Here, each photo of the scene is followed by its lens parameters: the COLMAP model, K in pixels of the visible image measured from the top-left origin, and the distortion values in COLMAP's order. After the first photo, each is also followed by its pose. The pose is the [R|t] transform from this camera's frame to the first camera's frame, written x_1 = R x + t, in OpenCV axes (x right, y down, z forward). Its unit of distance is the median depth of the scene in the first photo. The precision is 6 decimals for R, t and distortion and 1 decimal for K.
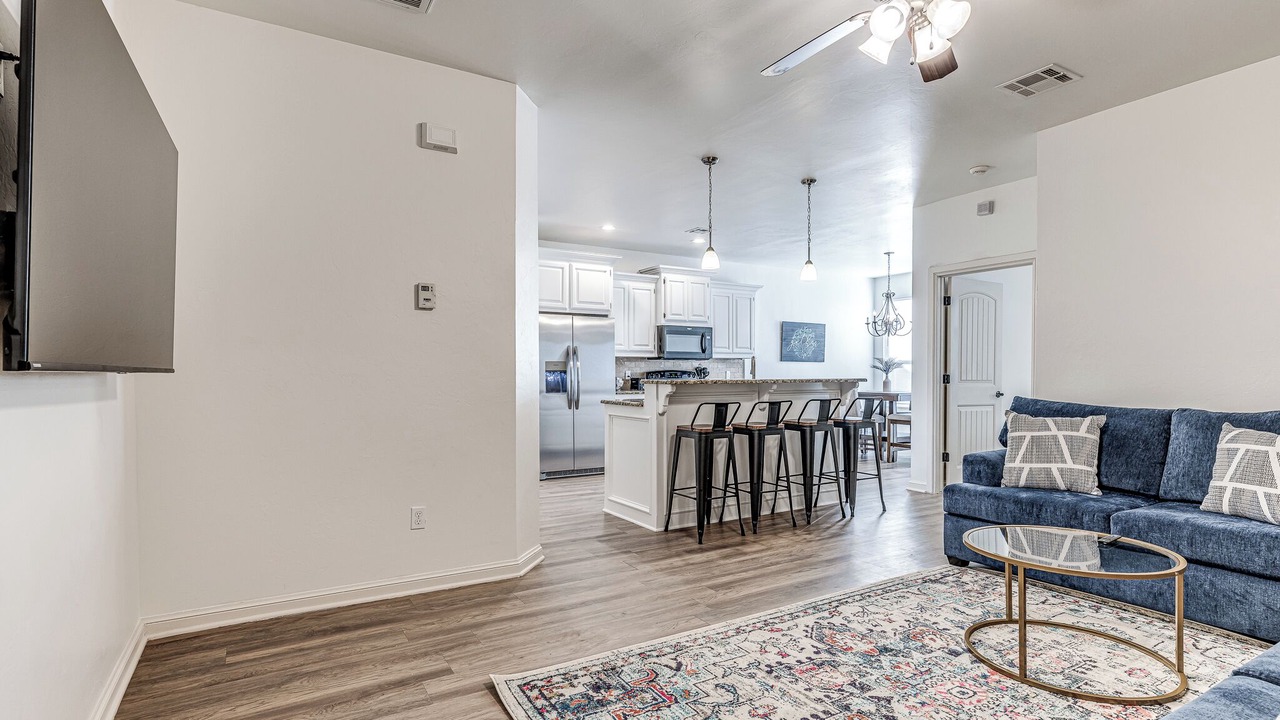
lens RADIAL K [[614.9, 0, 639.0], [0, 614.9, 367.8], [0, 0, 1]] dist [-0.004131, 0.003372]
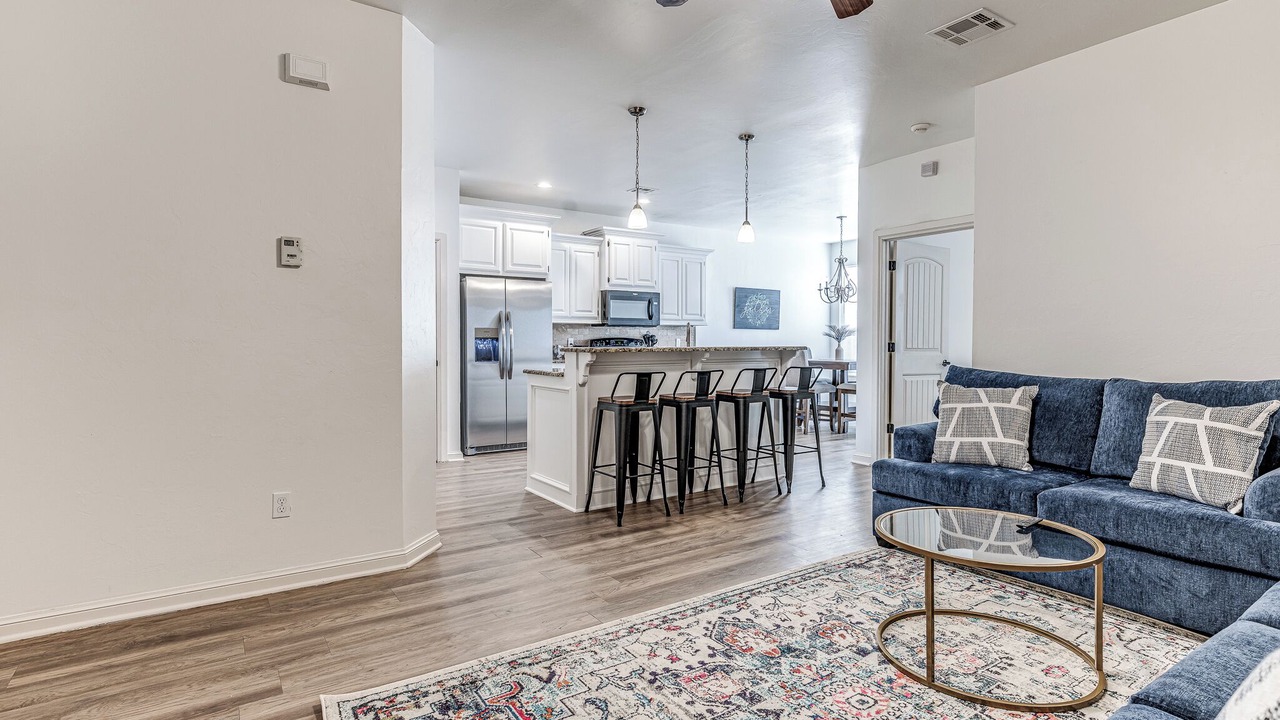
lens RADIAL K [[614.9, 0, 646.4], [0, 614.9, 344.6], [0, 0, 1]] dist [-0.004131, 0.003372]
pose [[0.998538, 0.001538, 0.054027, 0.108234], [-0.002406, 0.999869, 0.016014, -0.000671], [-0.053995, -0.016120, 0.998411, 0.090842]]
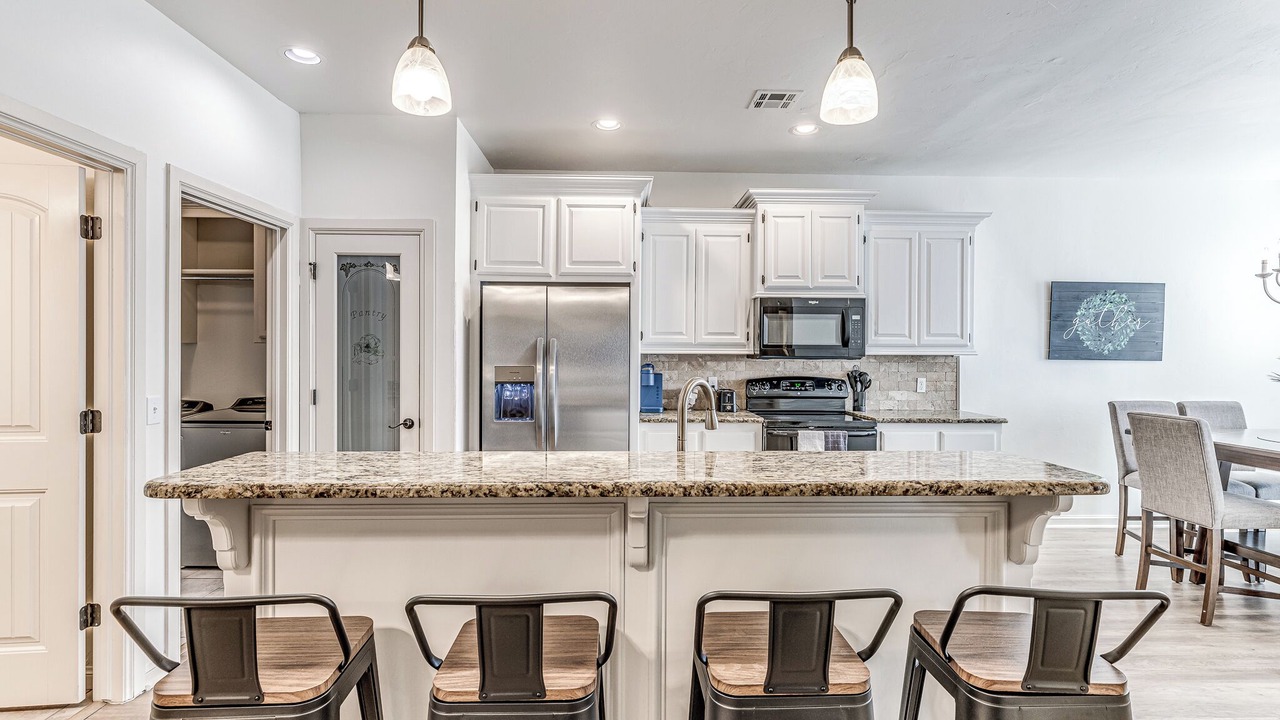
lens RADIAL K [[614.9, 0, 638.7], [0, 614.9, 361.7], [0, 0, 1]] dist [-0.004131, 0.003372]
pose [[0.877767, 0.011230, -0.478955, 0.475562], [-0.002165, 0.999808, 0.019475, -0.047966], [0.479082, -0.016057, 0.877623, 1.008761]]
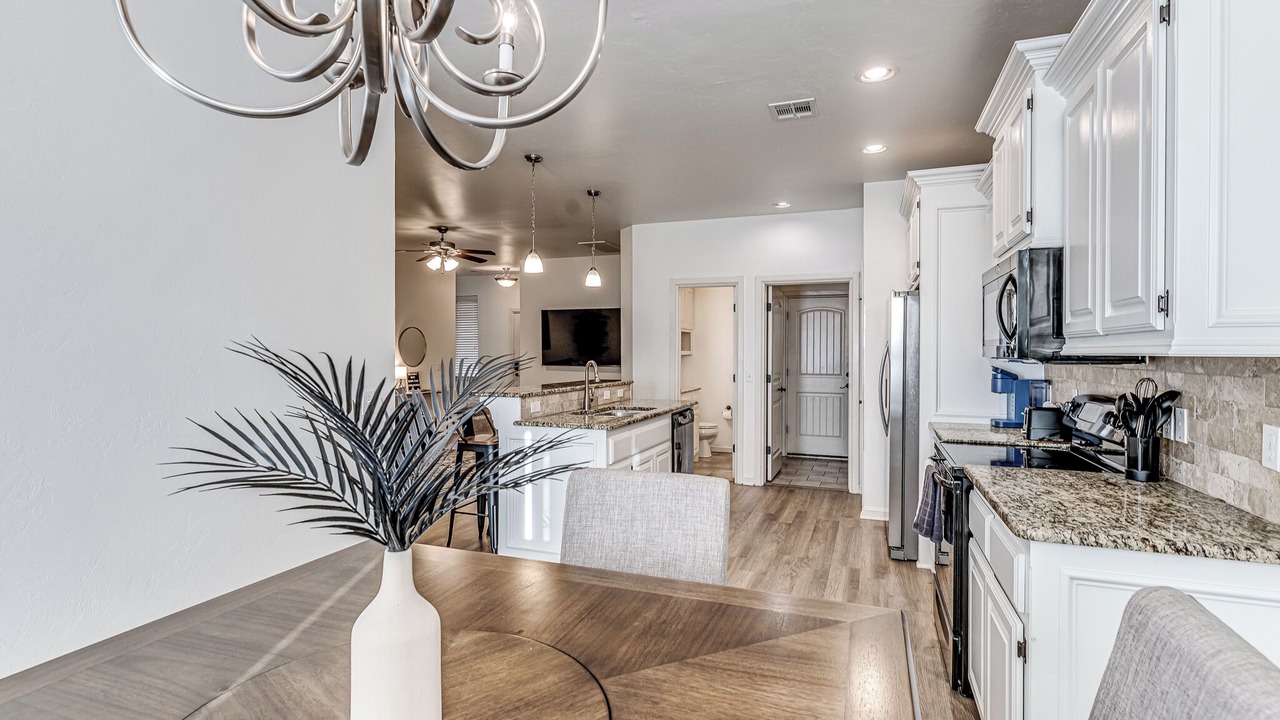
lens RADIAL K [[614.9, 0, 653.7], [0, 614.9, 358.3], [0, 0, 1]] dist [-0.004131, 0.003372]
pose [[-0.770018, 0.002756, -0.638016, 1.017683], [-0.000041, 0.999990, 0.004368, -0.037604], [0.638022, 0.003390, -0.770010, 2.597083]]
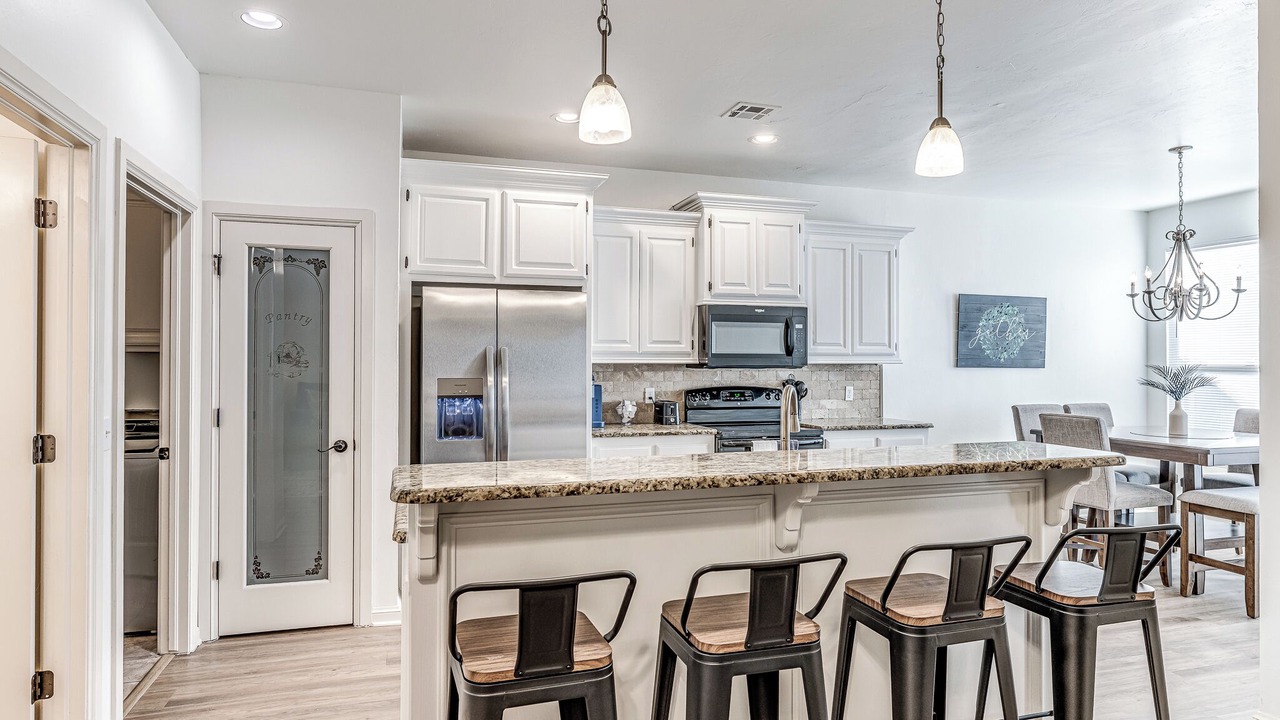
lens RADIAL K [[738.4, 0, 649.0], [0, 738.4, 362.4], [0, 0, 1]] dist [-0.012913, 0.005406]
pose [[0.972863, 0.001897, -0.231373, 0.313496], [-0.000541, 0.999982, 0.005923, -0.050111], [0.231380, -0.005637, 0.972847, 0.796272]]
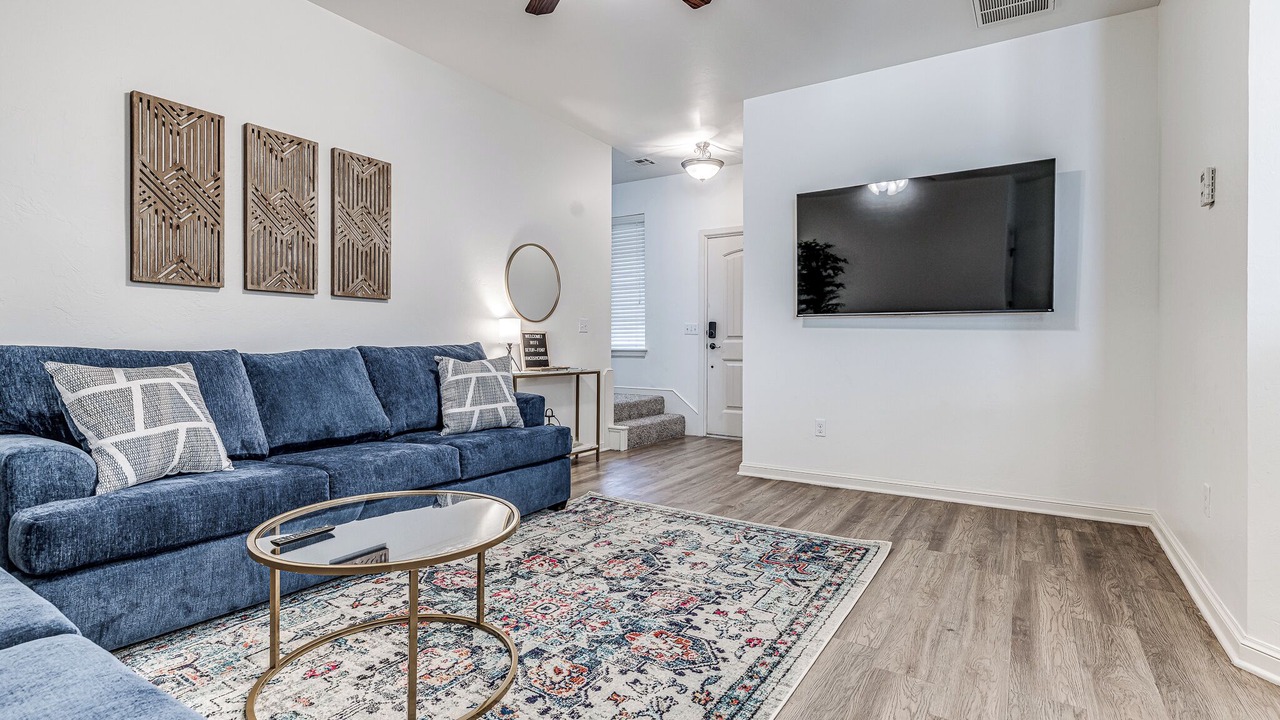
lens RADIAL K [[609.3, 0, 632.7], [0, 609.3, 353.4], [0, 0, 1]] dist [0.025828, 0.000973]
pose [[-0.901760, 0.001423, -0.432234, 0.545978], [-0.003471, 0.999938, 0.010534, 0.056670], [0.432223, 0.010999, -0.901700, 1.292443]]
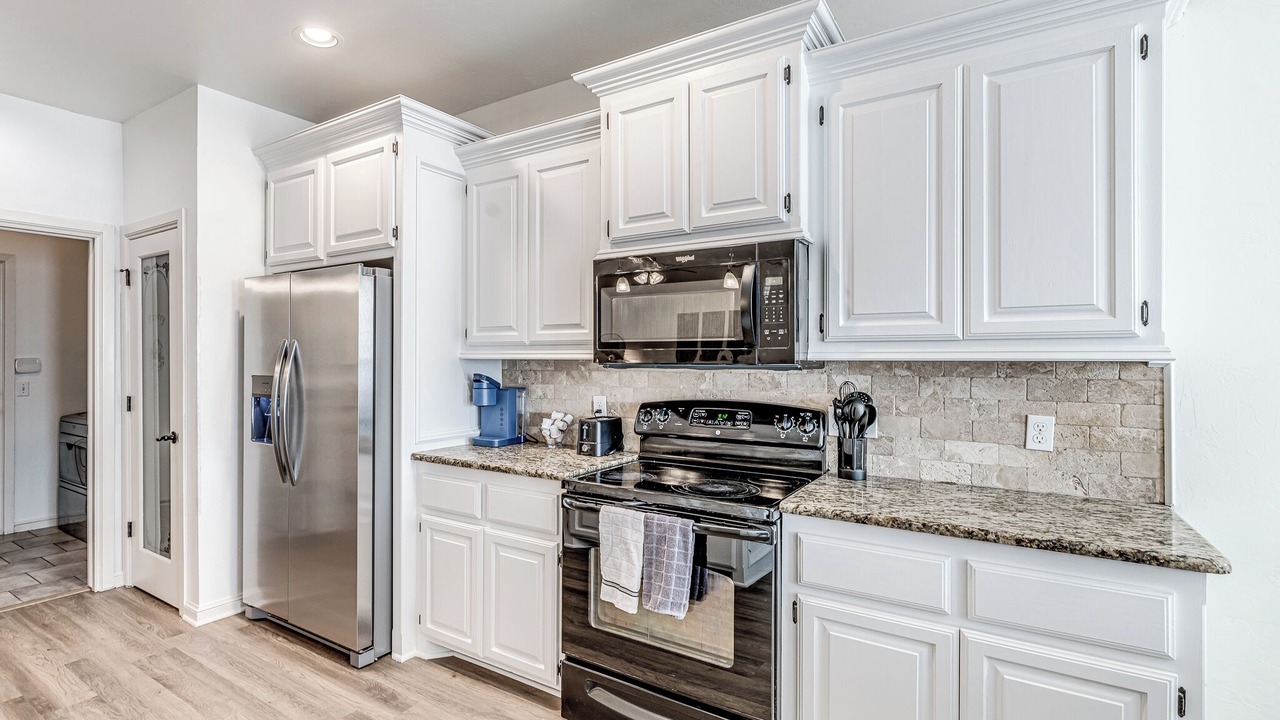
lens RADIAL K [[614.9, 0, 568.0], [0, 614.9, 359.6], [0, 0, 1]] dist [-0.004131, 0.003372]
pose [[0.393149, 0.001698, -0.919473, 0.735202], [0.004111, 0.999985, 0.003605, -0.042147], [0.919466, -0.005197, 0.393136, 1.921860]]
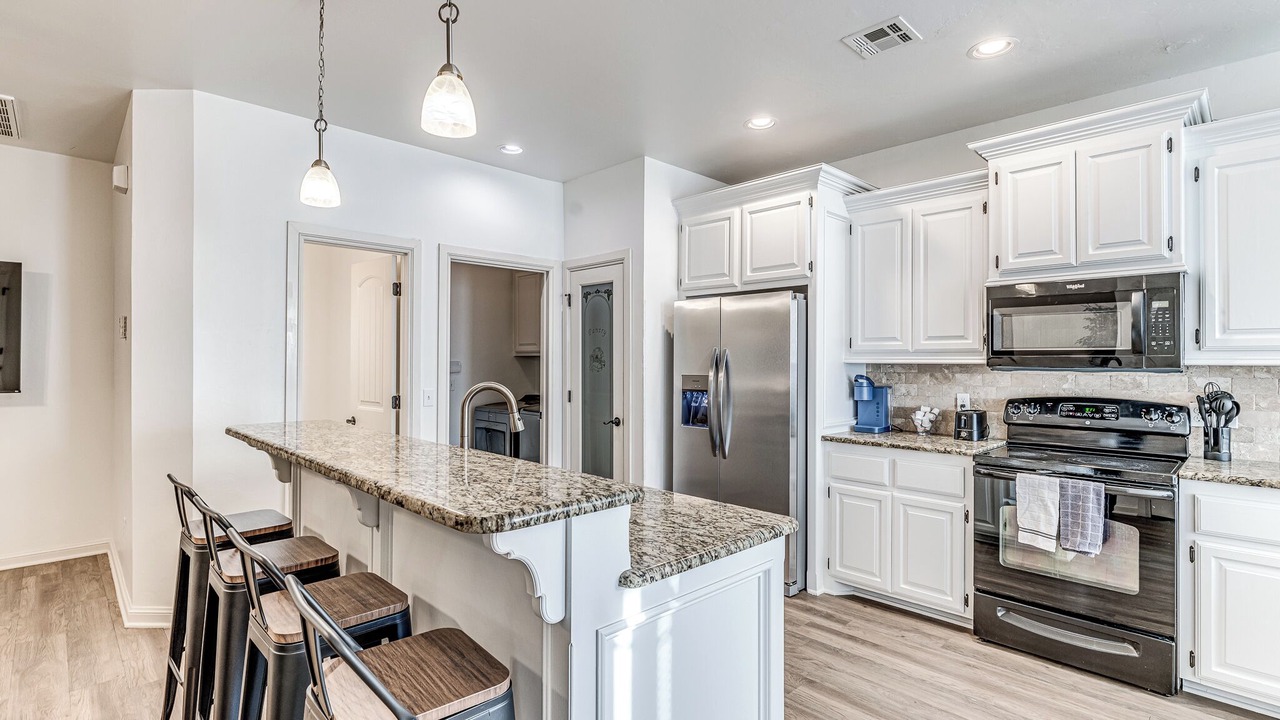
lens RADIAL K [[614.9, 0, 685.0], [0, 614.9, 359.2], [0, 0, 1]] dist [-0.004131, 0.003372]
pose [[0.244759, -0.003792, -0.969576, 0.871801], [0.000898, 0.999993, -0.003684, -0.043706], [0.969583, 0.000031, 0.244761, 1.568149]]
